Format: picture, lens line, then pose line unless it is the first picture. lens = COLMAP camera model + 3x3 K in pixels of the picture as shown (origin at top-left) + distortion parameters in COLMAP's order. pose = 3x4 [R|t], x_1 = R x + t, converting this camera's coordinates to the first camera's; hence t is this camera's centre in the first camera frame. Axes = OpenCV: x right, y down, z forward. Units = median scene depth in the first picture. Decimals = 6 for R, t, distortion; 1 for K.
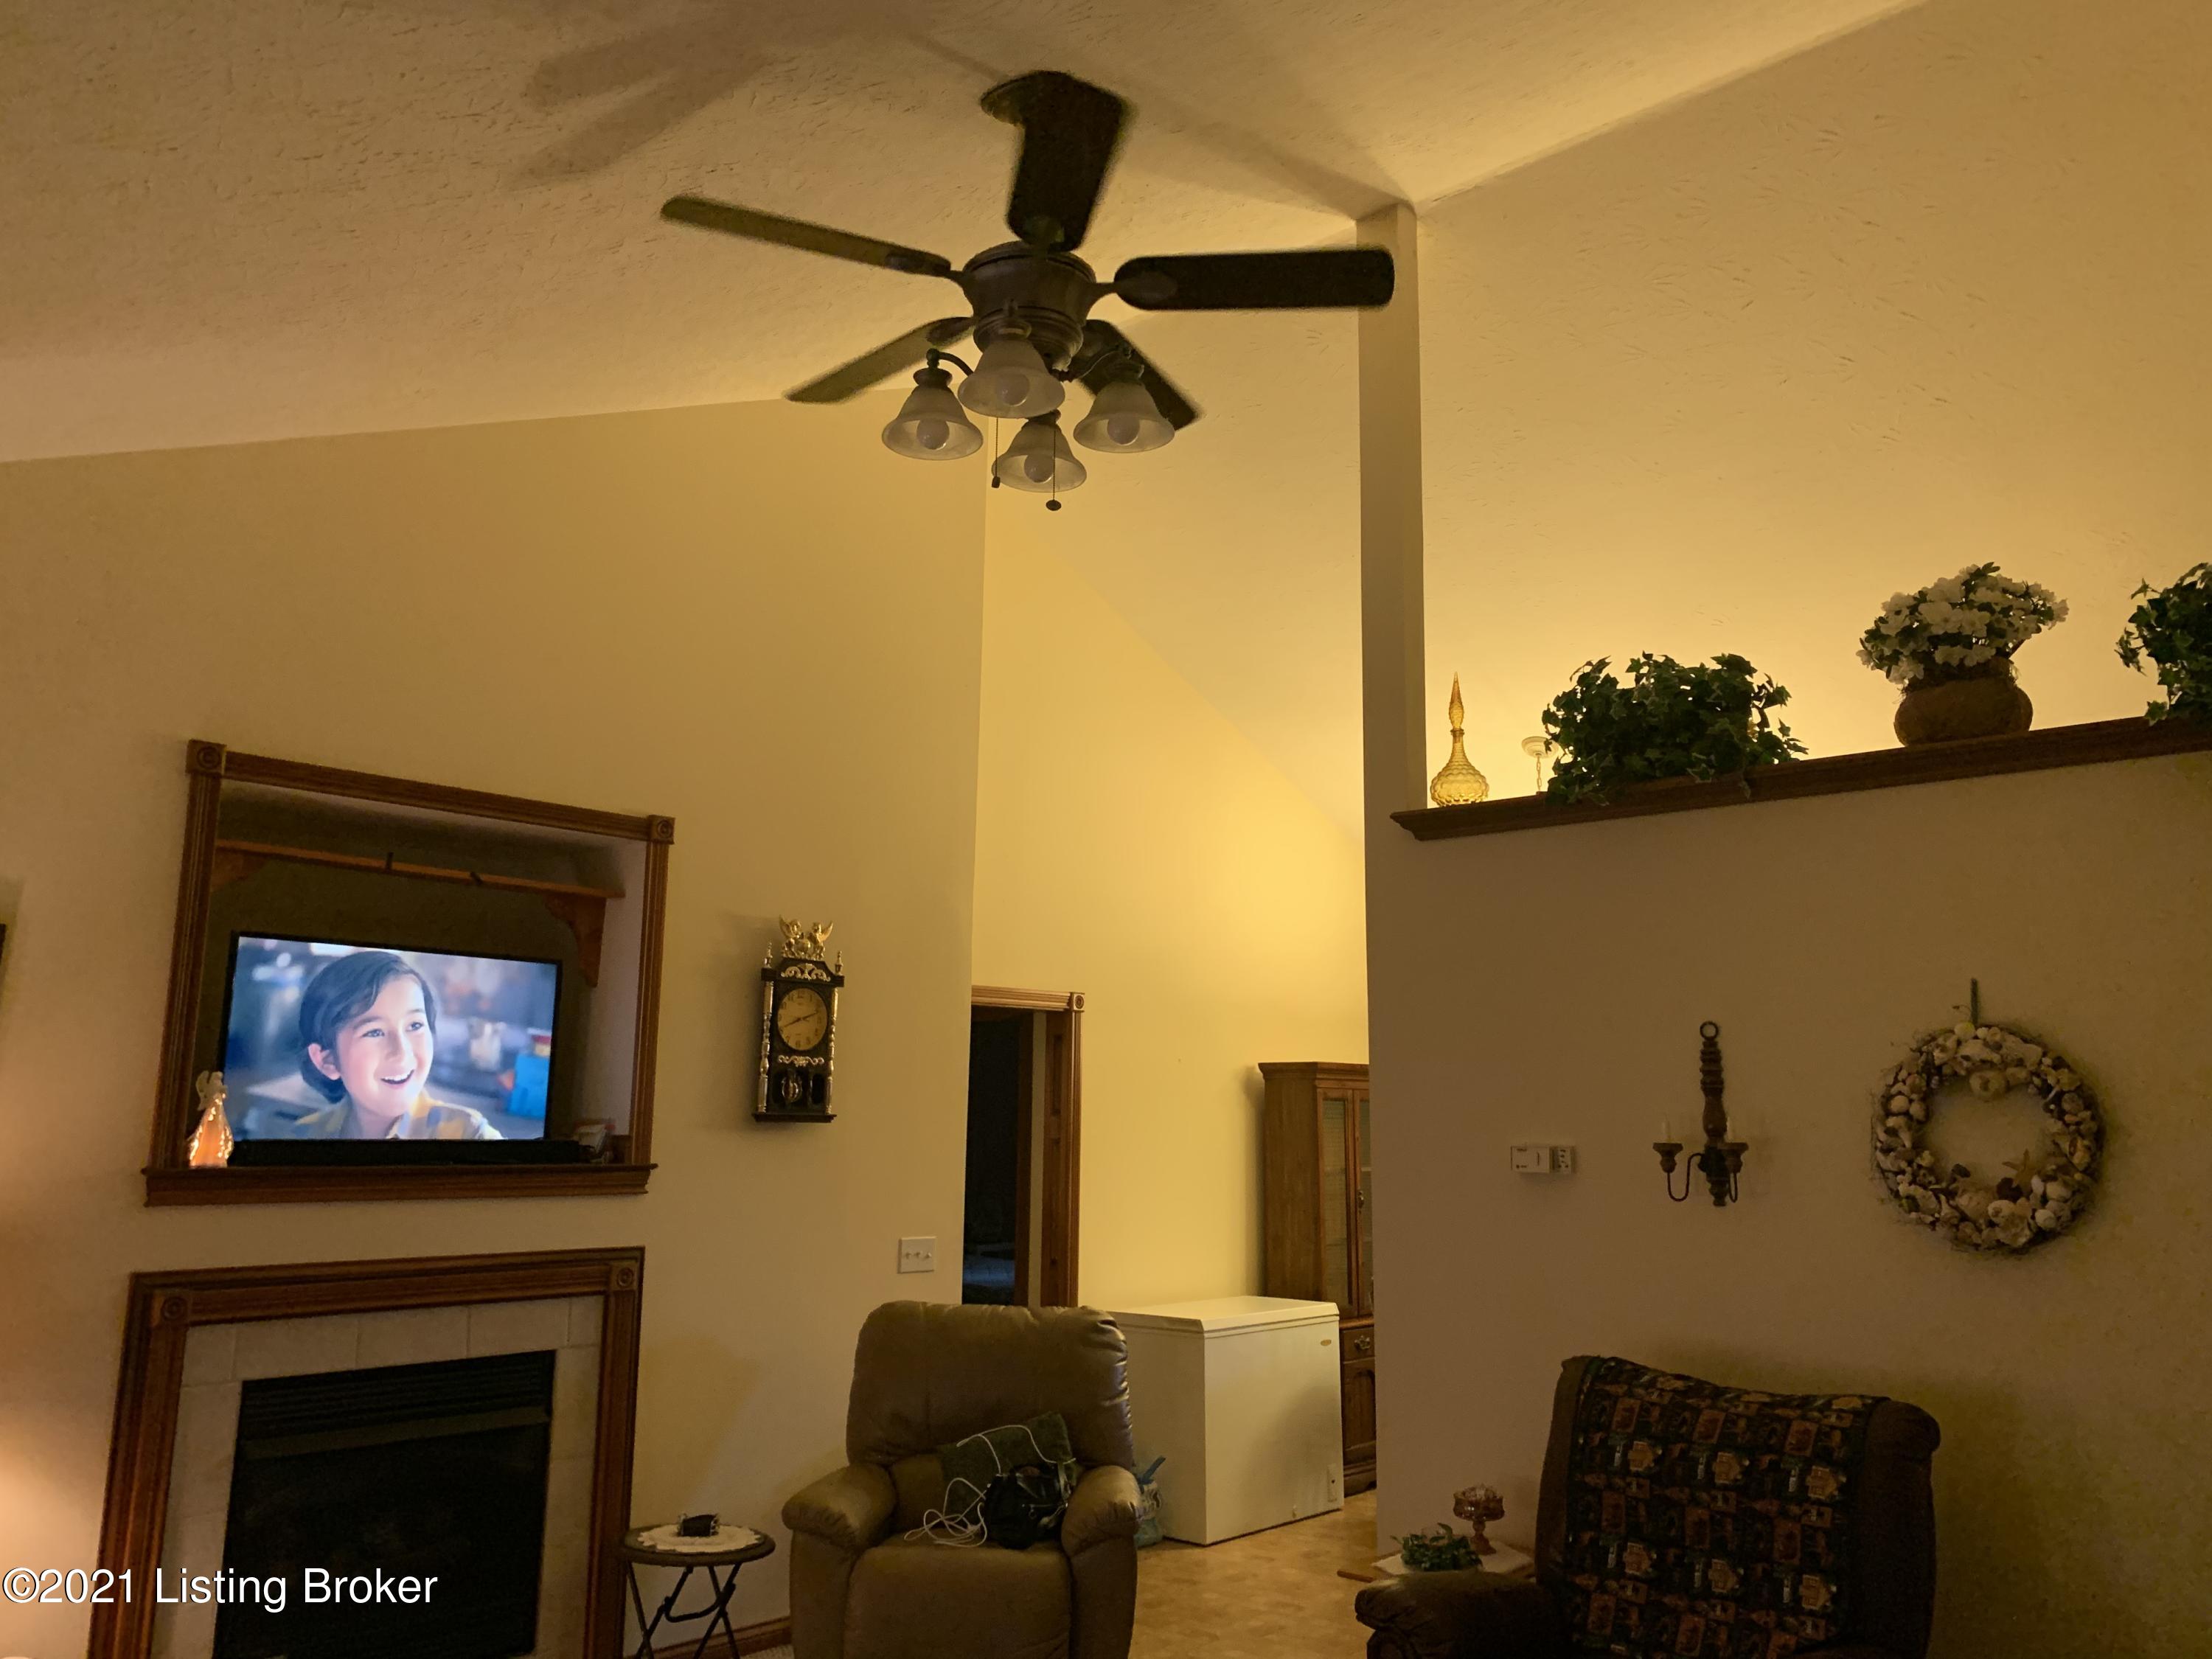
lens RADIAL K [[1683.6, 0, 1117.8], [0, 1683.6, 823.6], [0, 0, 1]] dist [0.034066, -0.043720]
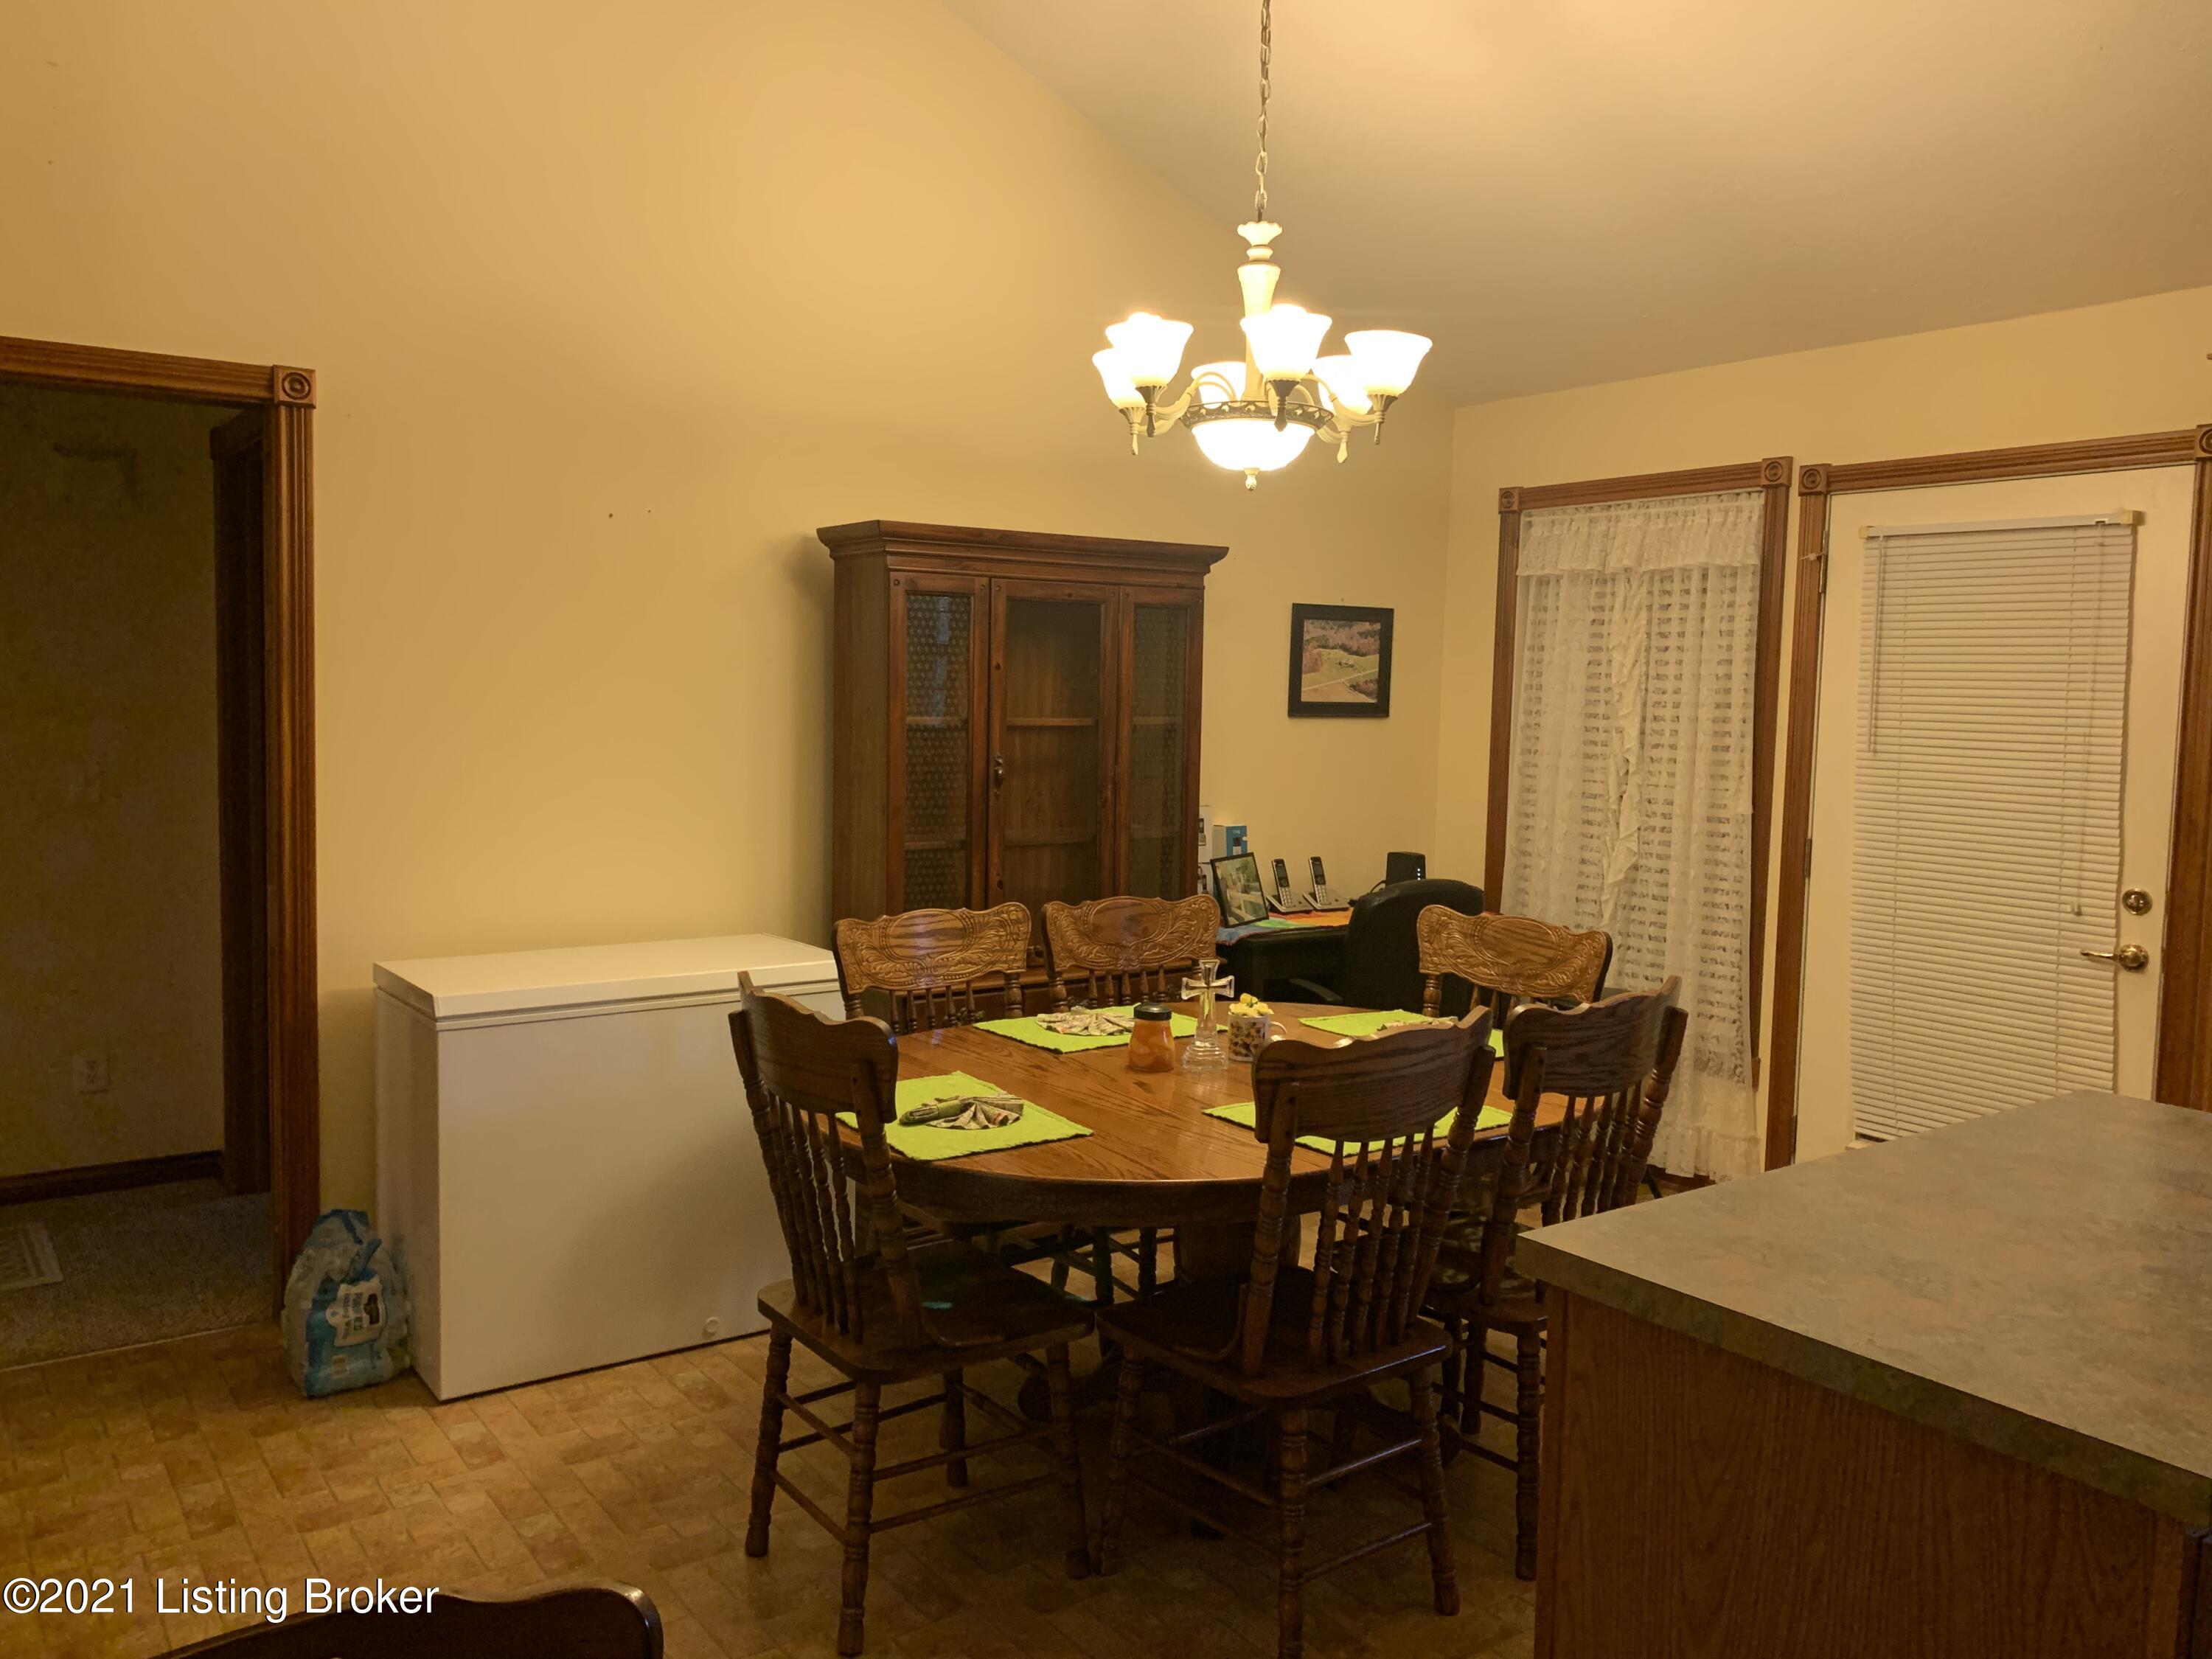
lens RADIAL K [[1683.6, 0, 1117.8], [0, 1683.6, 823.6], [0, 0, 1]] dist [0.034066, -0.043720]
pose [[0.974165, 0.040107, -0.222247, 0.472770], [0.020100, 0.964800, 0.262215, 0.145484], [0.224941, -0.259907, 0.939069, 0.753618]]
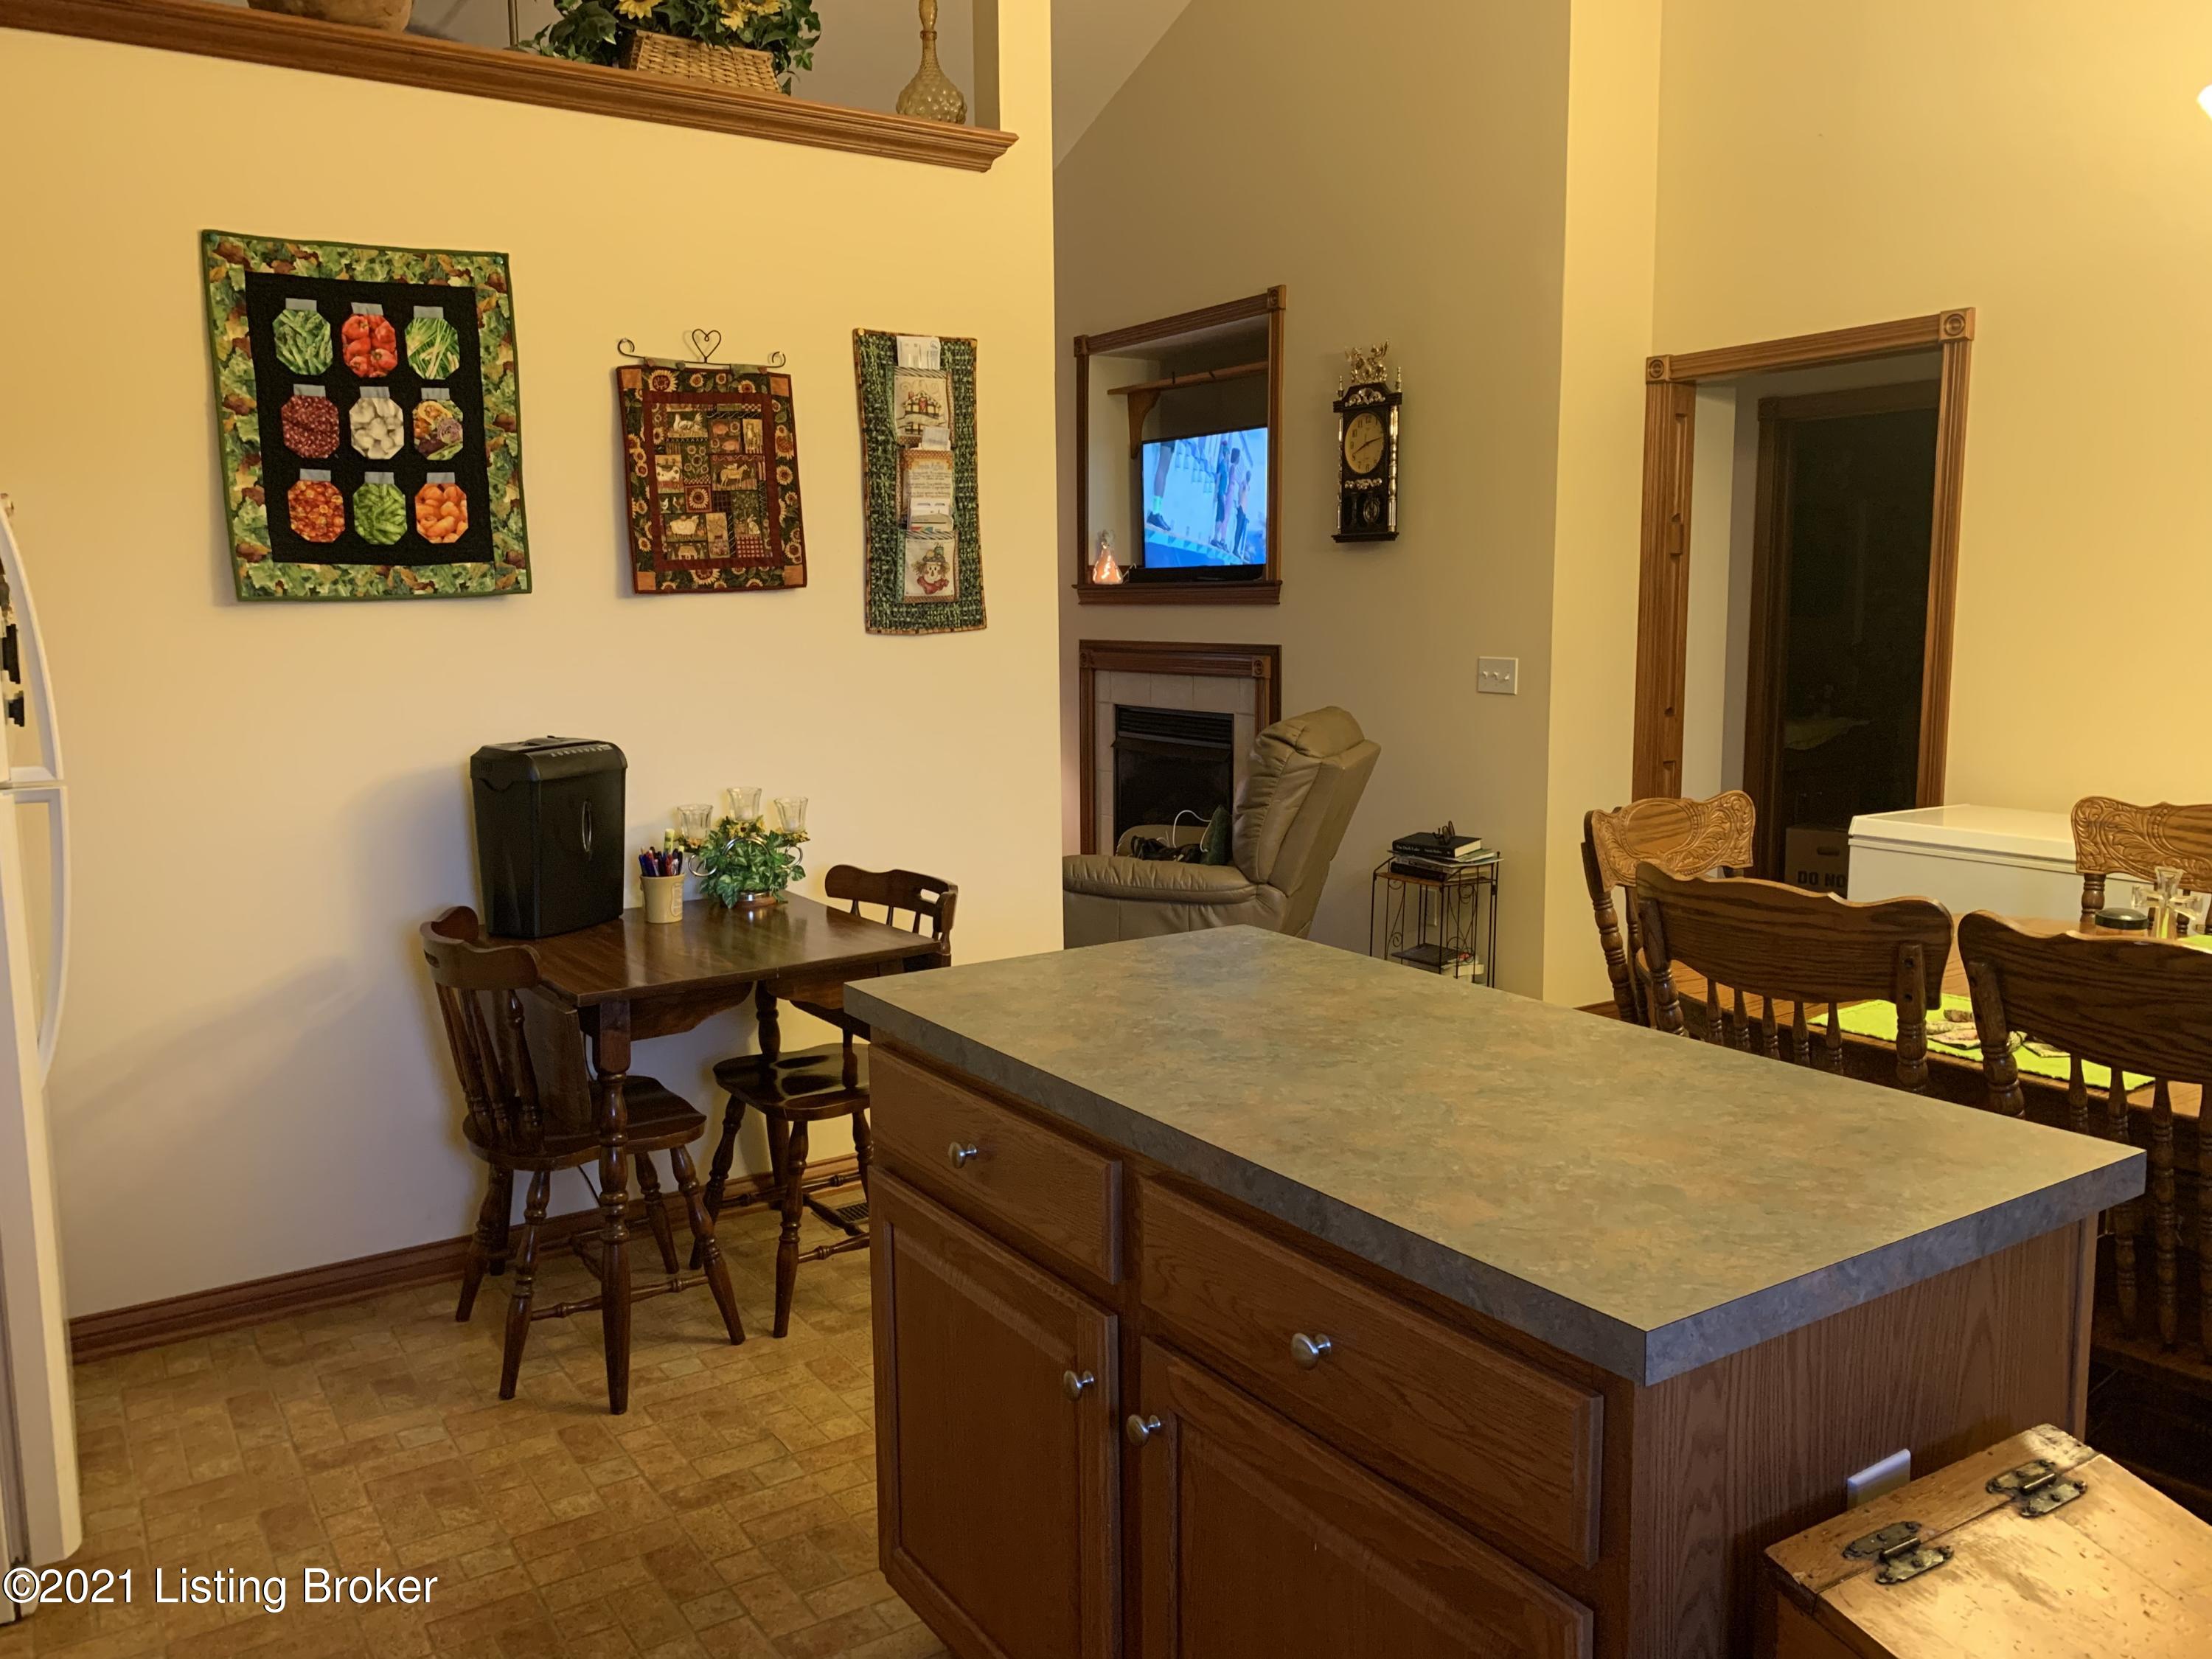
lens RADIAL K [[1683.6, 0, 1117.8], [0, 1683.6, 823.6], [0, 0, 1]] dist [0.034066, -0.043720]
pose [[-0.258603, 0.131808, -0.956949, 0.882917], [0.186299, 0.978854, 0.084481, 0.228441], [0.947849, -0.156432, -0.277691, 1.101176]]
